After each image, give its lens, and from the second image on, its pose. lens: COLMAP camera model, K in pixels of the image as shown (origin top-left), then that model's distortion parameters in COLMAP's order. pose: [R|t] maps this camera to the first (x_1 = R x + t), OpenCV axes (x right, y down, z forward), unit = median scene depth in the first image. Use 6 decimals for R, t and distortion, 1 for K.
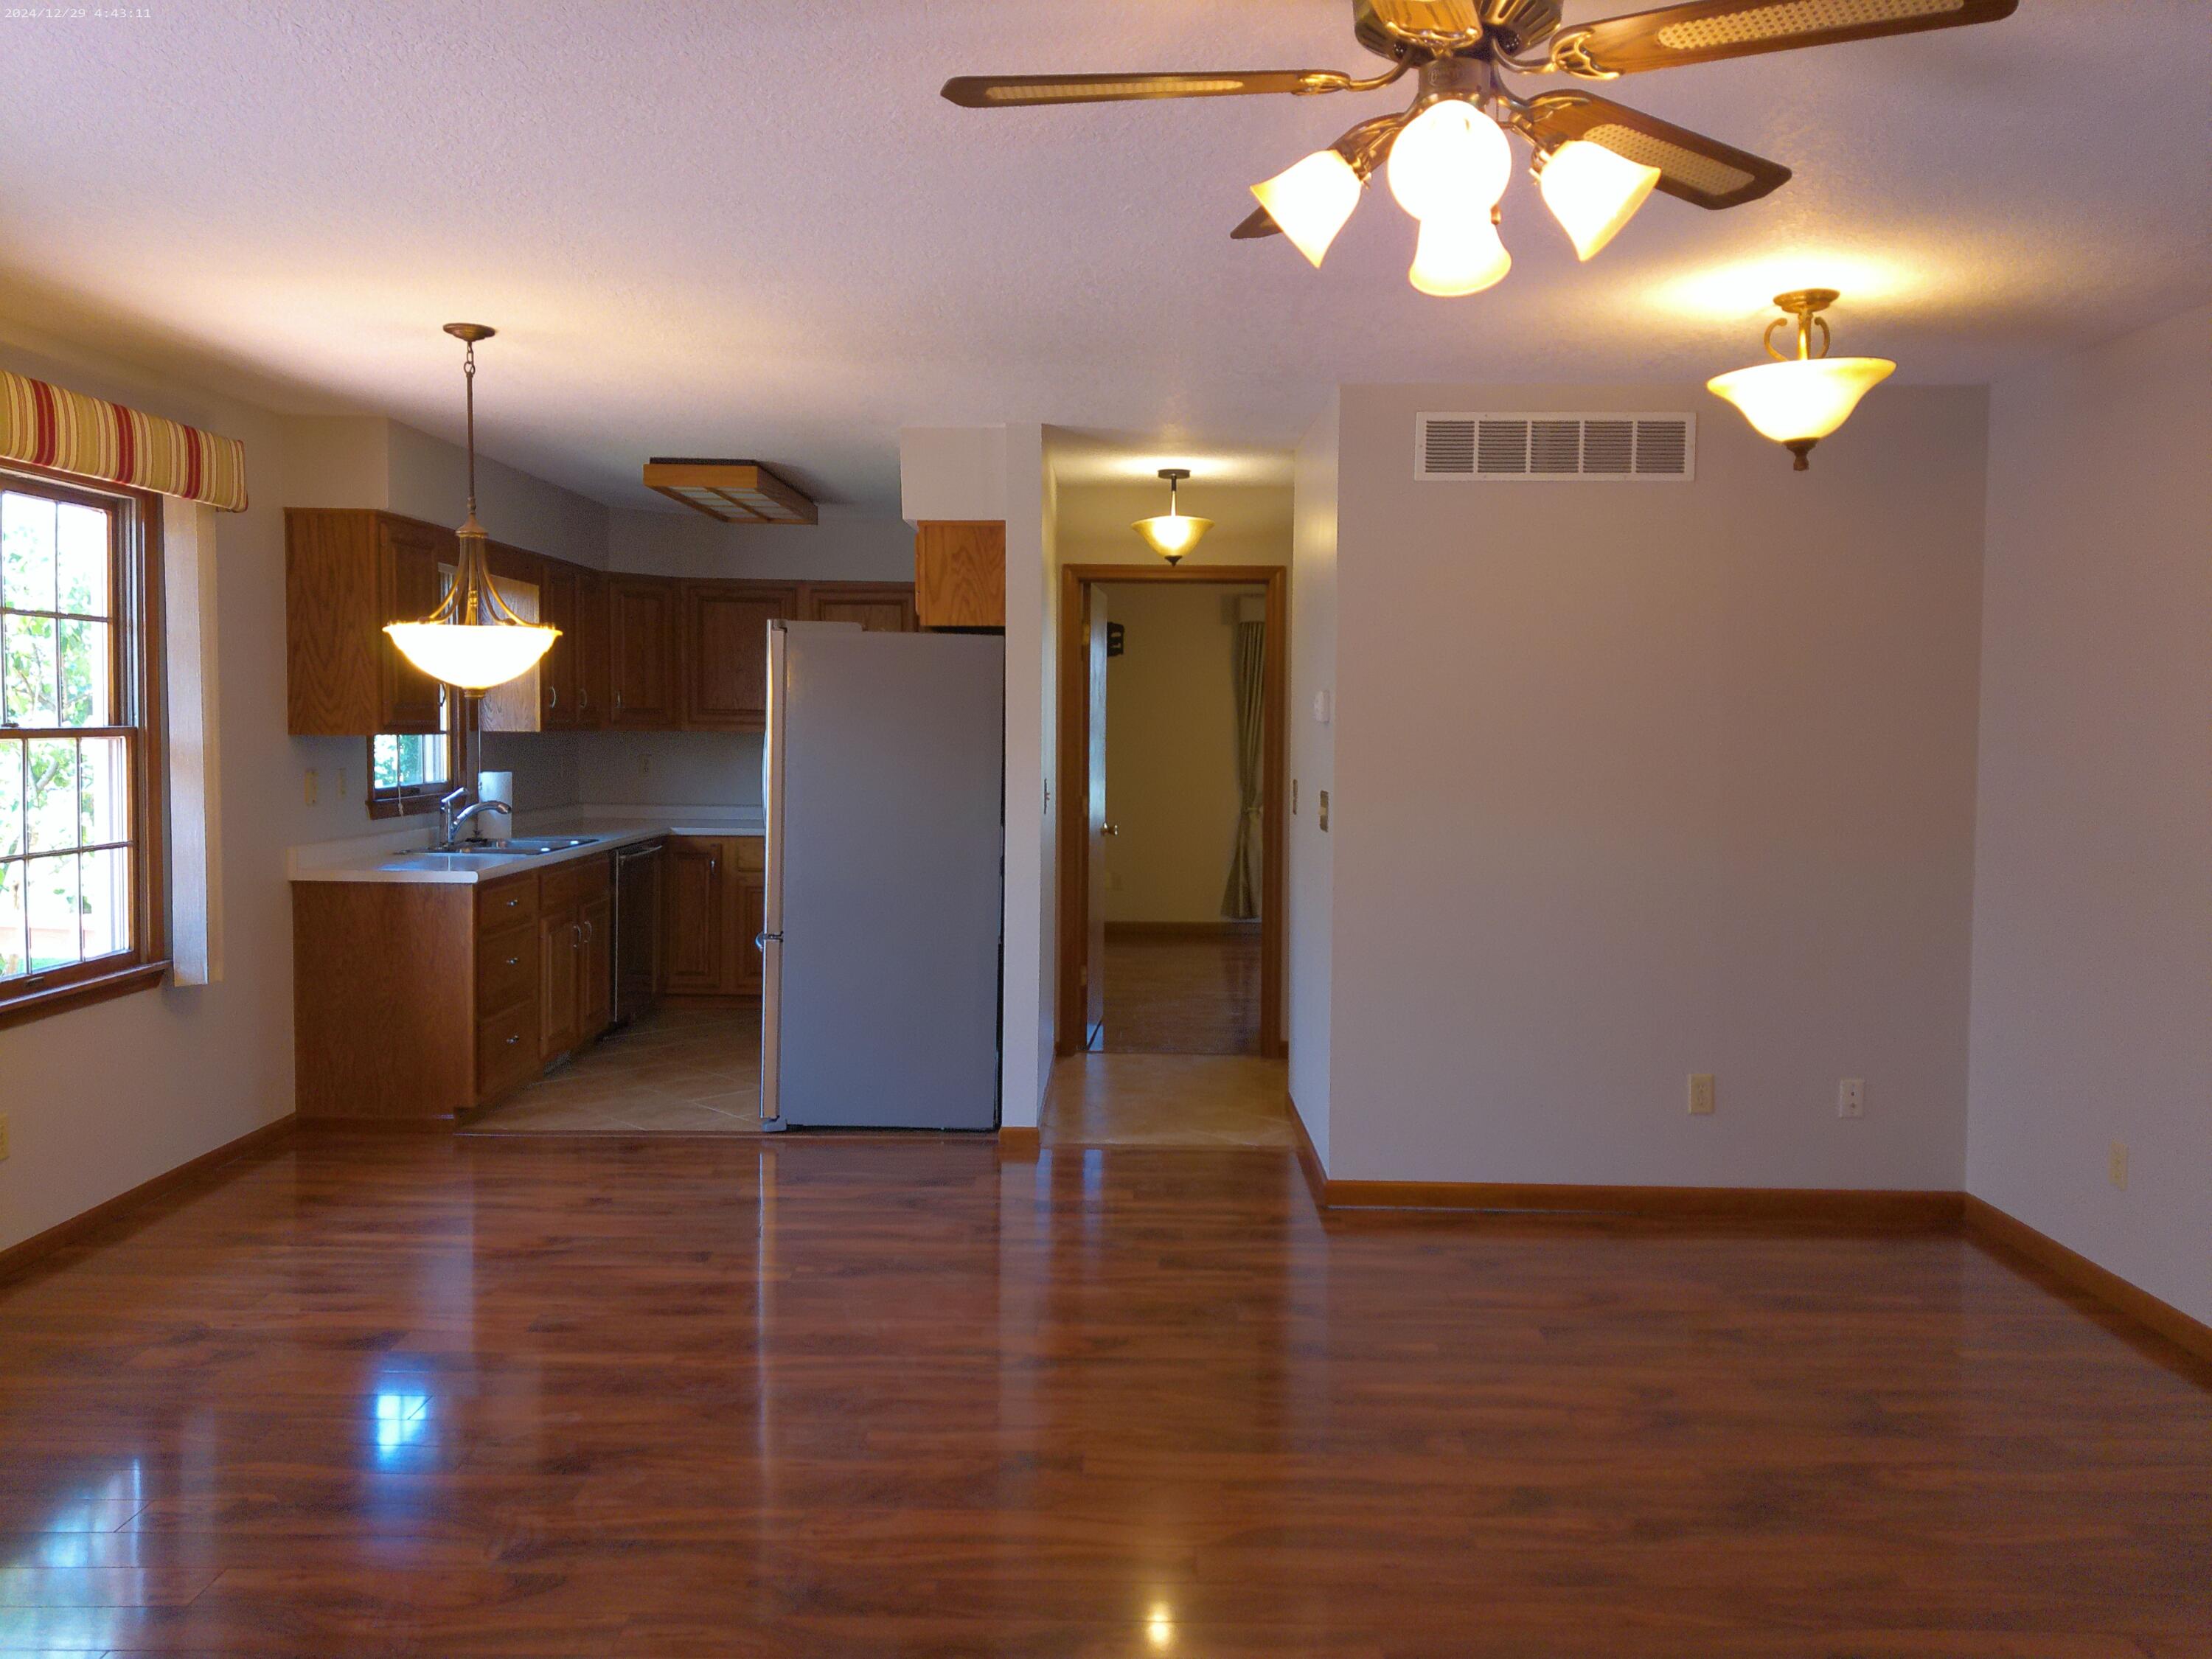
lens RADIAL K [[1702.5, 0, 1112.5], [0, 1702.5, 794.1], [0, 0, 1]] dist [0.107950, -0.200253]
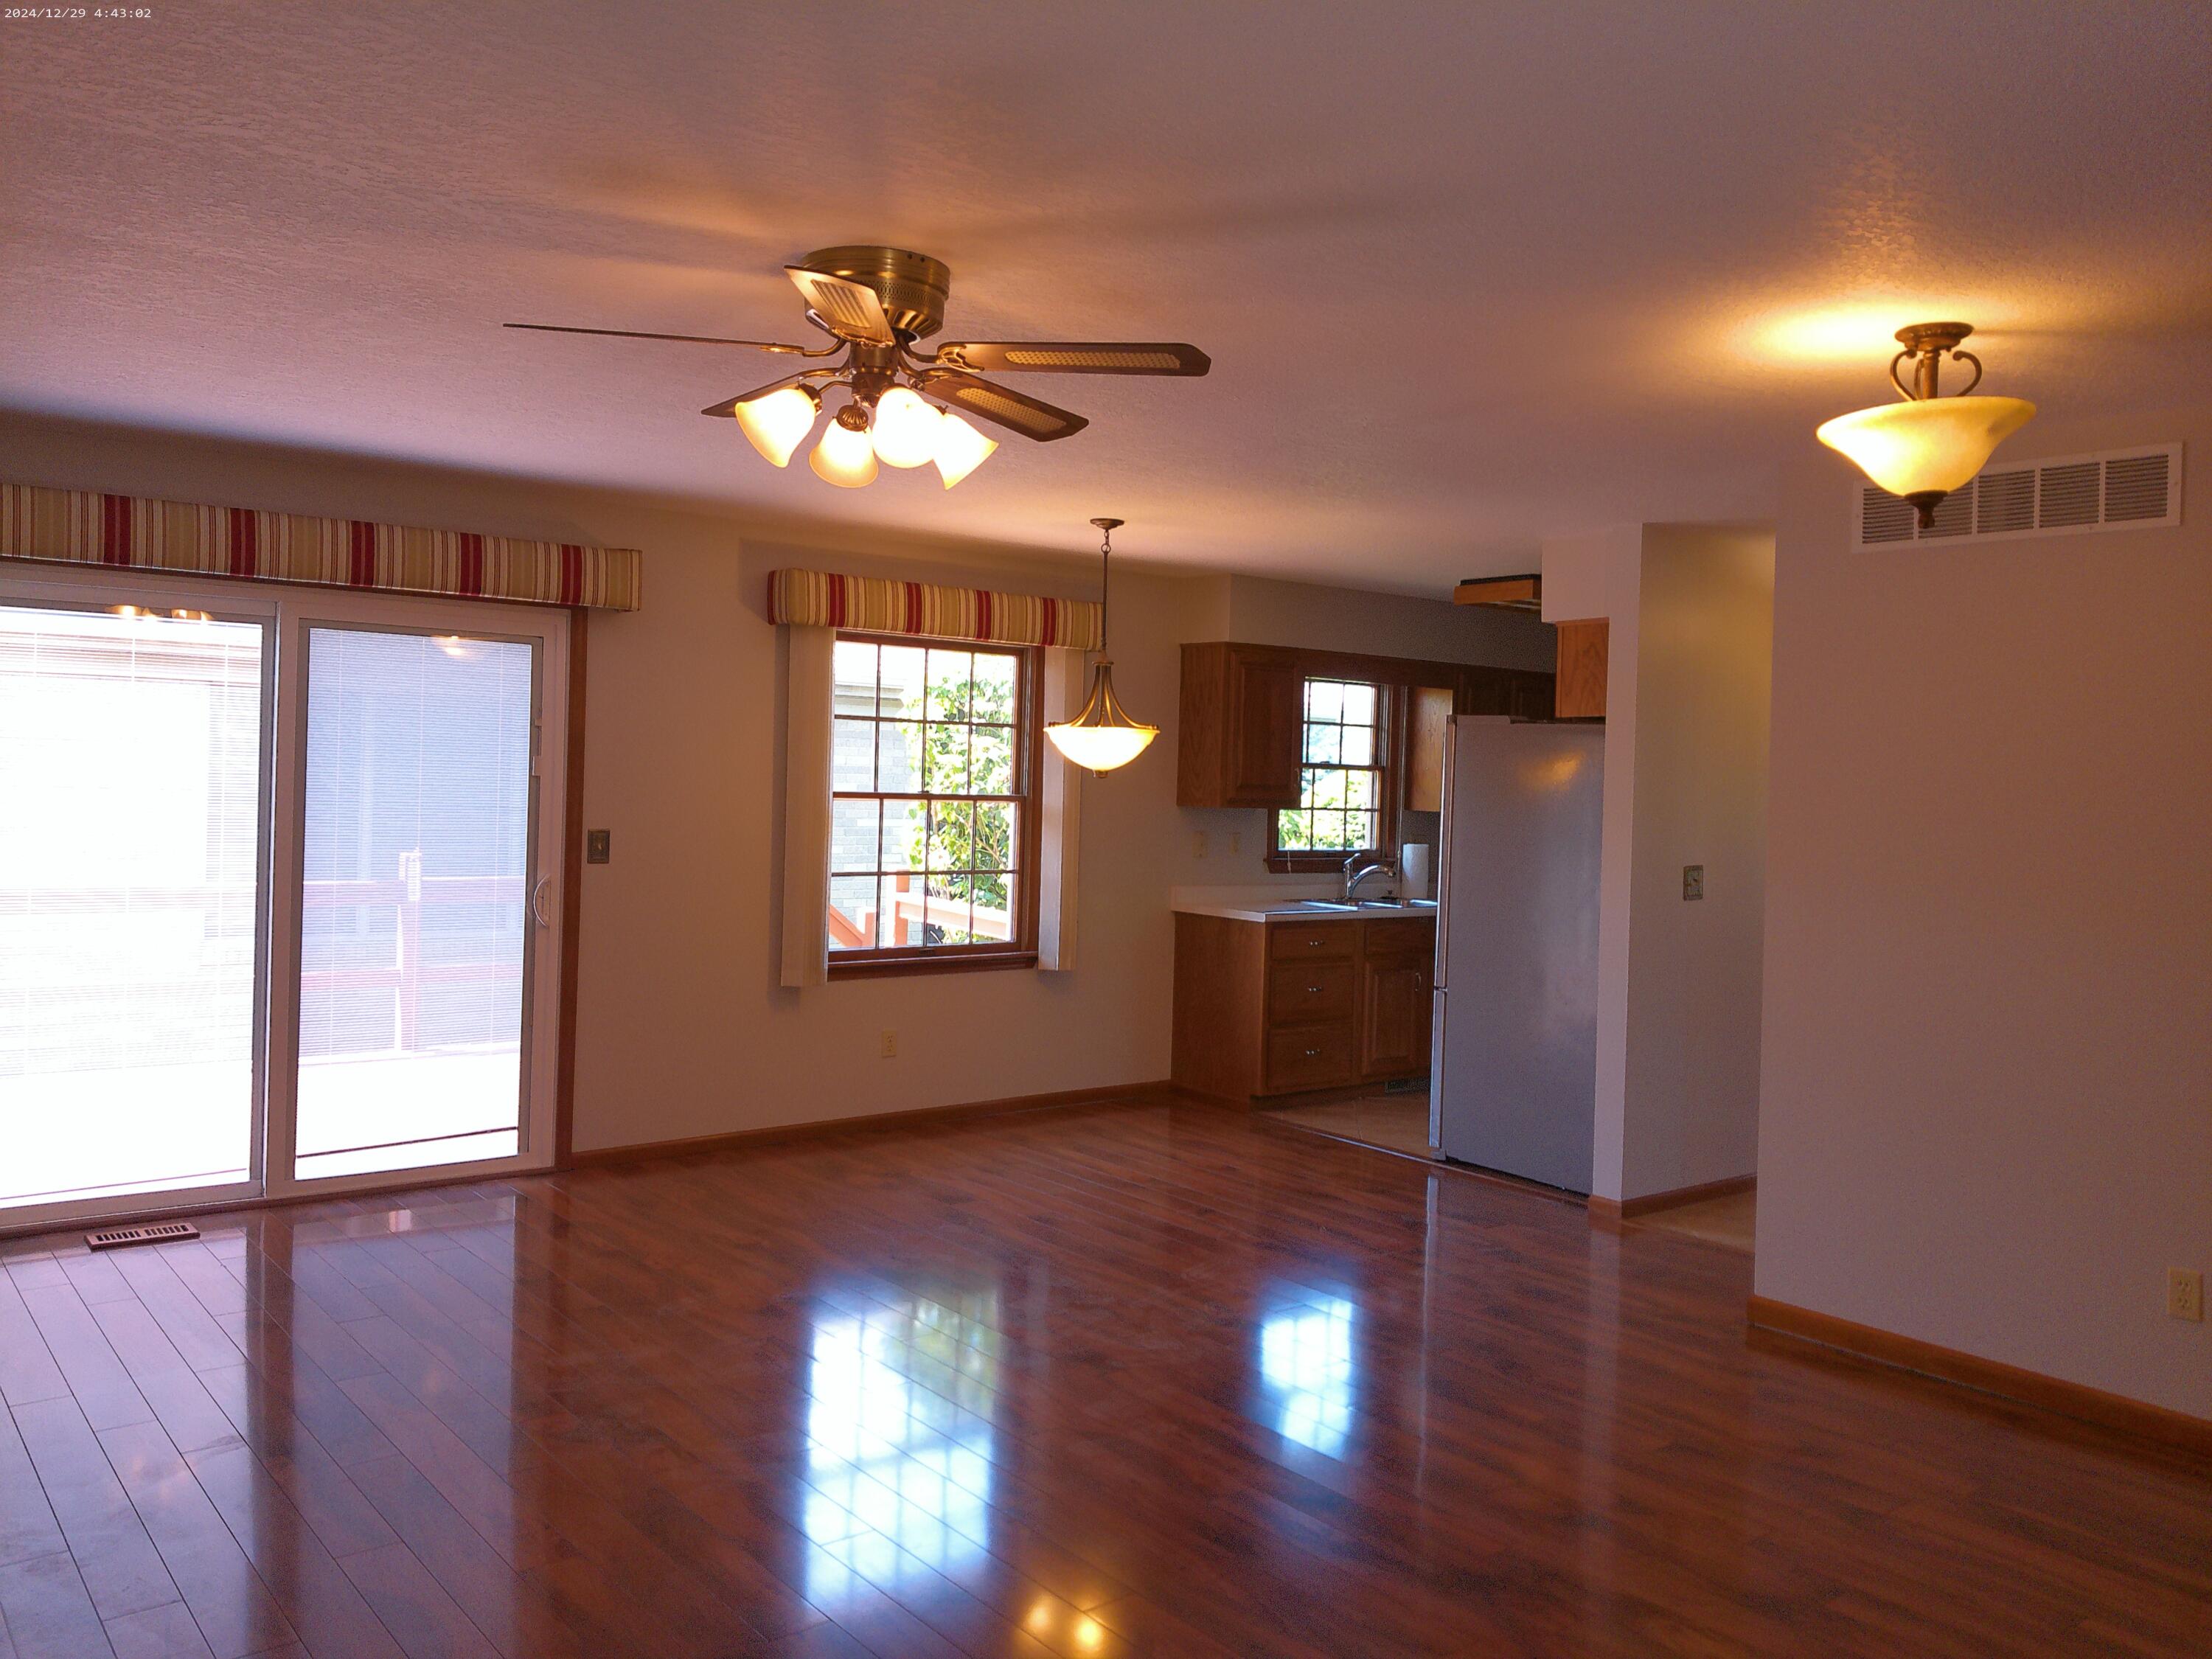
lens RADIAL K [[1702.5, 0, 1112.5], [0, 1702.5, 794.1], [0, 0, 1]] dist [0.107950, -0.200253]
pose [[0.627699, 0.016694, -0.778277, 0.561219], [-0.059219, 0.997897, -0.026356, -0.004363], [0.776200, 0.062632, 0.627368, 0.096551]]
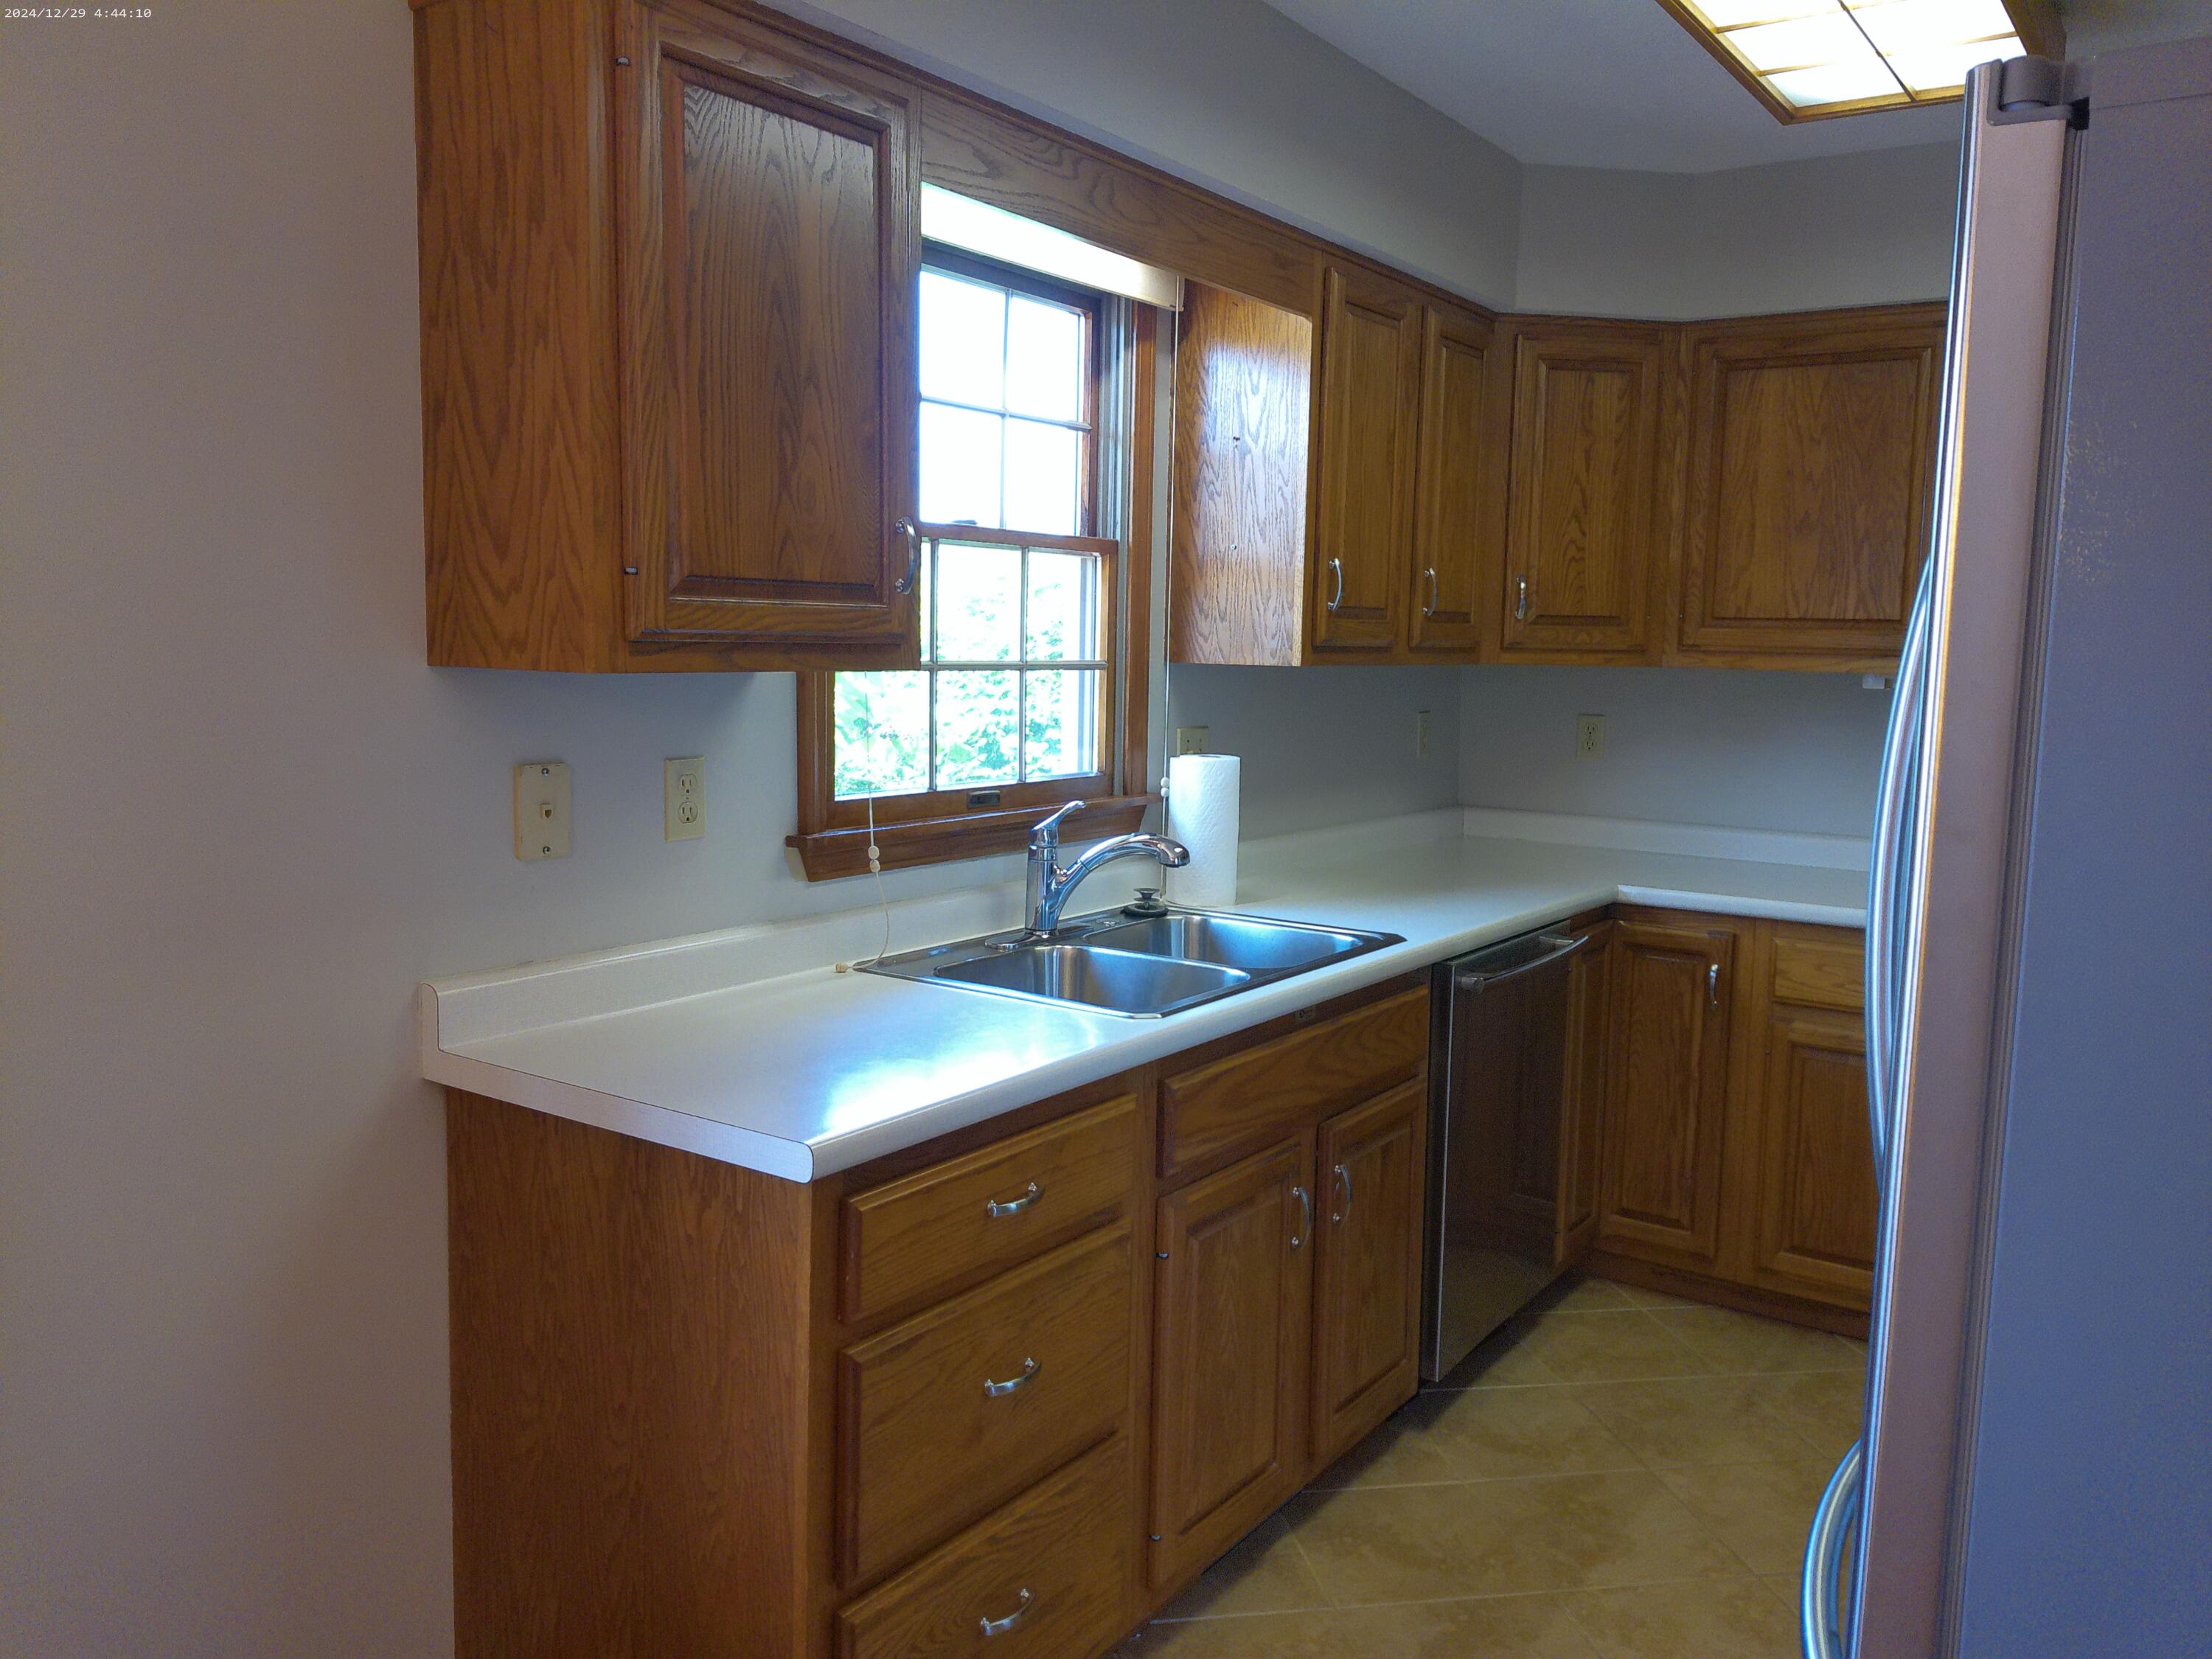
lens RADIAL K [[1702.5, 0, 1112.5], [0, 1702.5, 794.1], [0, 0, 1]] dist [0.107950, -0.200253]
pose [[0.825051, 0.060992, -0.561757, -0.166441], [-0.037055, 0.997858, 0.053919, -0.032447], [0.563842, -0.023670, 0.825543, 0.790765]]
